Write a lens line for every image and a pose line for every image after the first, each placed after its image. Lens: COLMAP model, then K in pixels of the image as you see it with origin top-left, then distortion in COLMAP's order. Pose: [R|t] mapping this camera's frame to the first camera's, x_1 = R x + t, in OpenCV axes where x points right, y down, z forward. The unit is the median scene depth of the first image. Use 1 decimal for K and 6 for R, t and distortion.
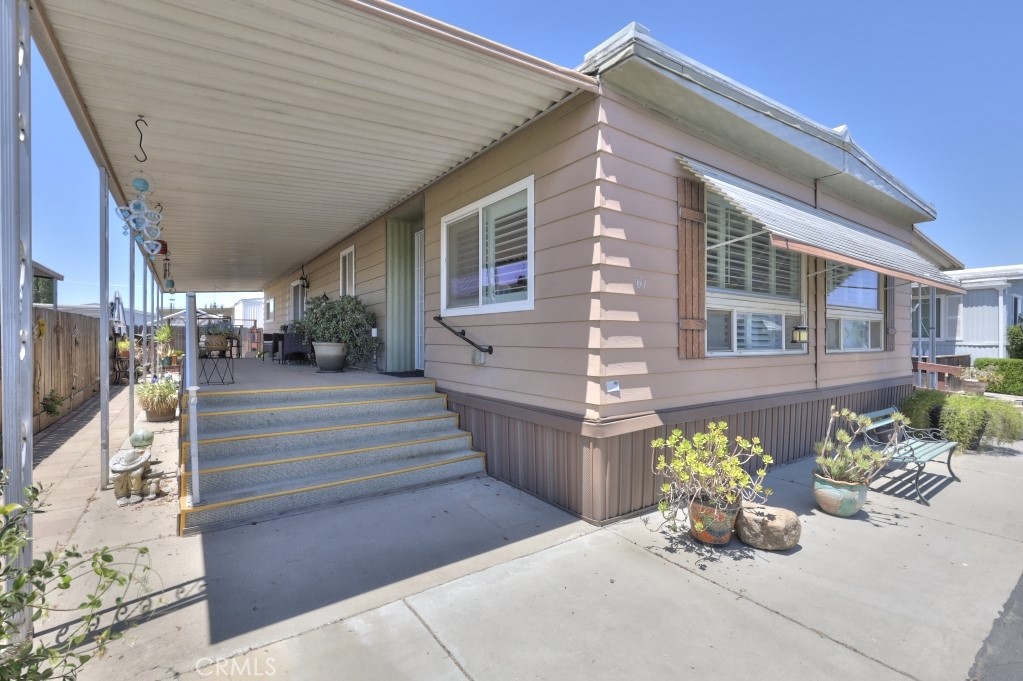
lens RADIAL K [[462.0, 0, 511.9], [0, 462.0, 341.2], [0, 0, 1]] dist [0.000208, -0.000038]
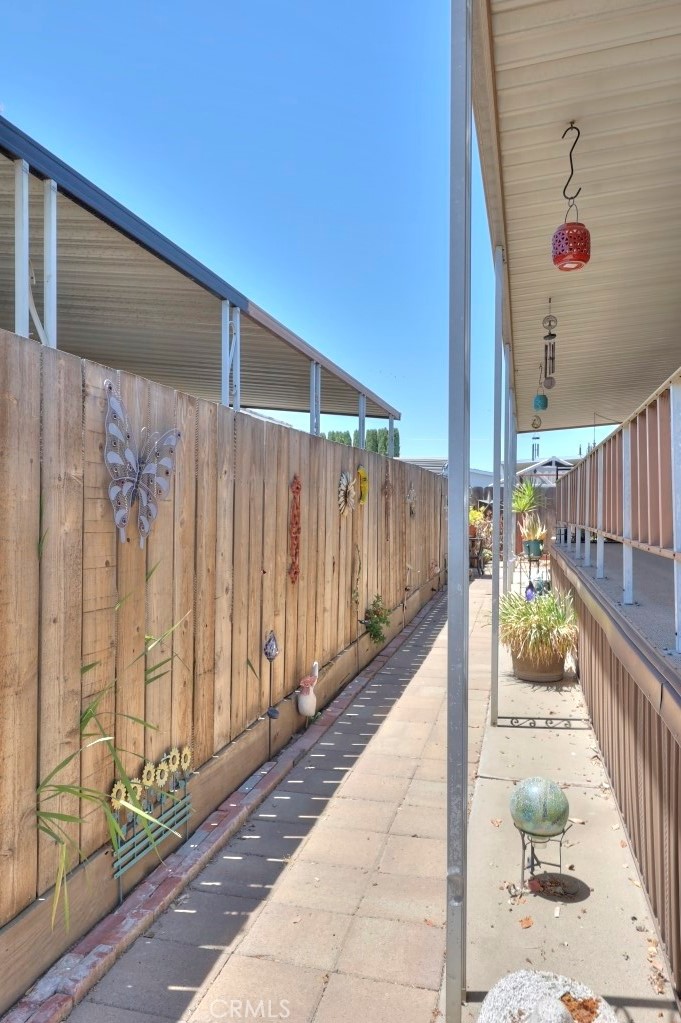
lens RADIAL K [[731.7, 0, 340.5], [0, 731.7, 511.5], [0, 0, 1]] dist [-0.000988, -0.000664]
pose [[0.650800, 0.006674, -0.759220, -0.359133], [-0.007110, 0.999971, 0.002696, 0.000895], [0.759216, 0.003644, 0.650828, 0.398570]]
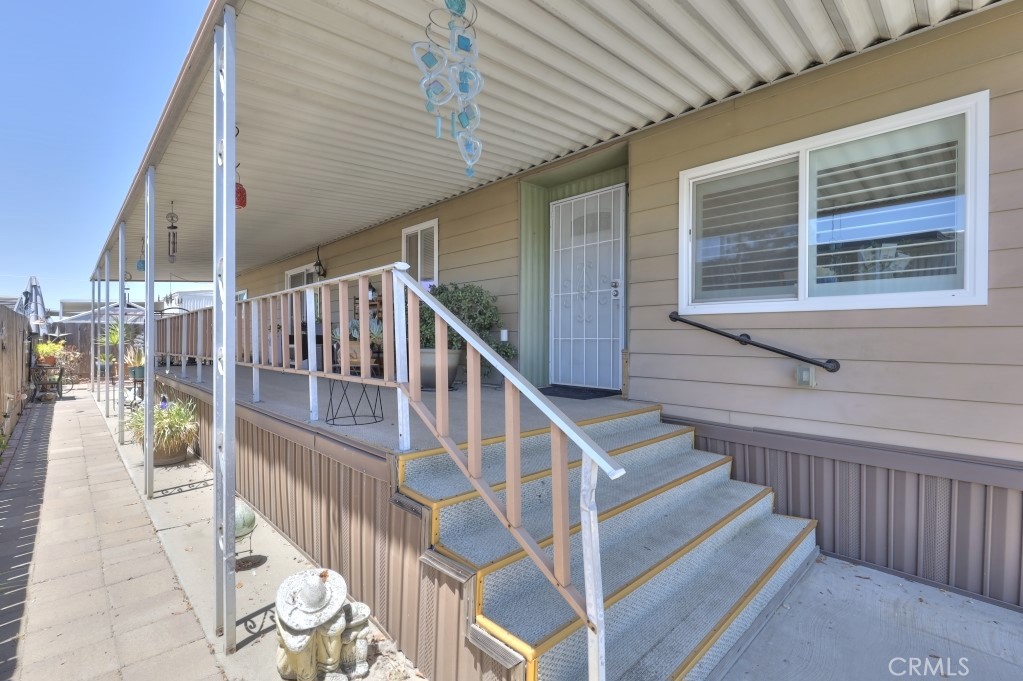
lens RADIAL K [[462.0, 0, 511.9], [0, 462.0, 341.2], [0, 0, 1]] dist [0.000208, -0.000038]
pose [[0.988635, 0.001120, 0.150334, -0.394738], [-0.001329, 0.999998, 0.001290, -0.010352], [-0.150333, -0.001476, 0.988634, 0.274387]]
